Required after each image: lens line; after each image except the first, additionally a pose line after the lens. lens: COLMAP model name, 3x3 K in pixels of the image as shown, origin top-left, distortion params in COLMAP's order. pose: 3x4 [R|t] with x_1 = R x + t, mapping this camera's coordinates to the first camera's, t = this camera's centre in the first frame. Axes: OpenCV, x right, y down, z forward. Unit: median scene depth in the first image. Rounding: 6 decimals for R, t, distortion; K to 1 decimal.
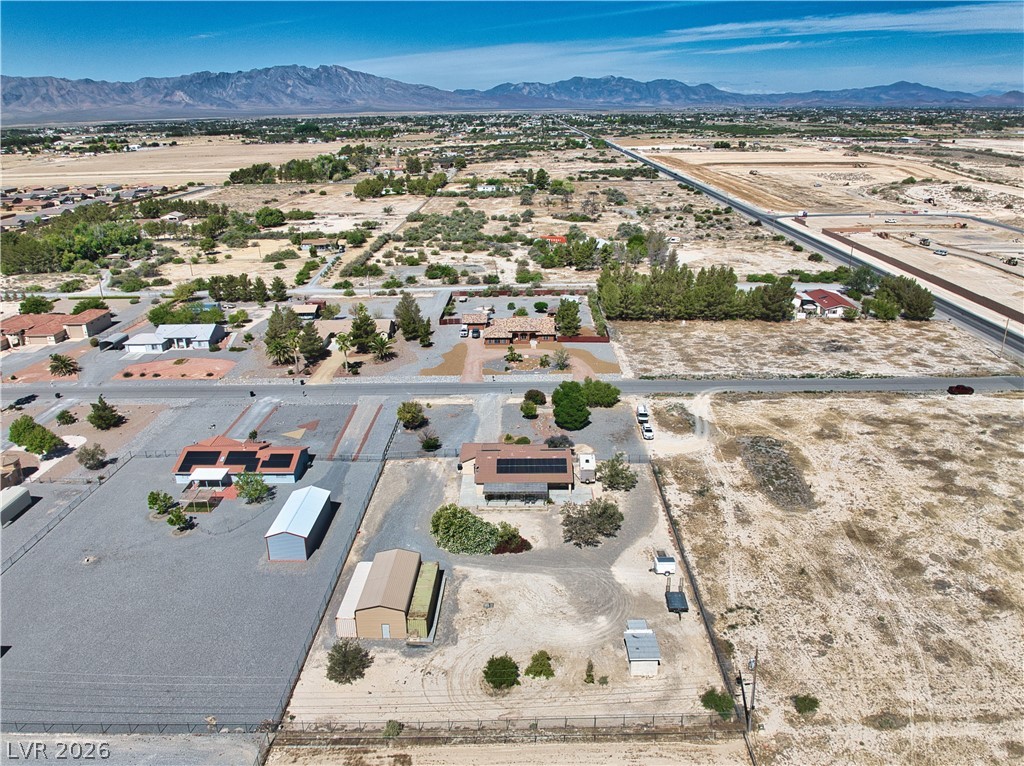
lens RADIAL K [[742.1, 0, 513.7], [0, 742.1, 382.7], [0, 0, 1]] dist [-0.034044, -0.009896]
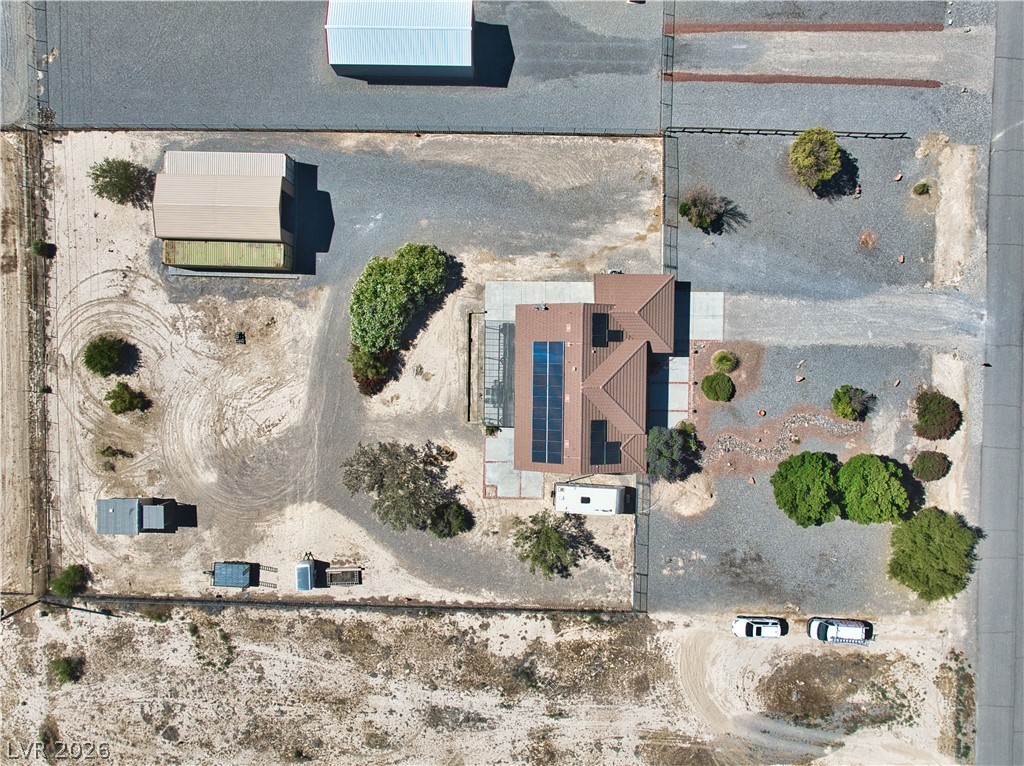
lens RADIAL K [[723.2, 0, 510.4], [0, 723.2, 357.6], [0, 0, 1]] dist [-0.034957, -0.001789]
pose [[0.000307, 0.999826, 0.018665, -0.019391], [-0.335200, -0.017482, 0.941985, -0.382502], [0.942147, -0.006546, 0.335136, 0.746195]]
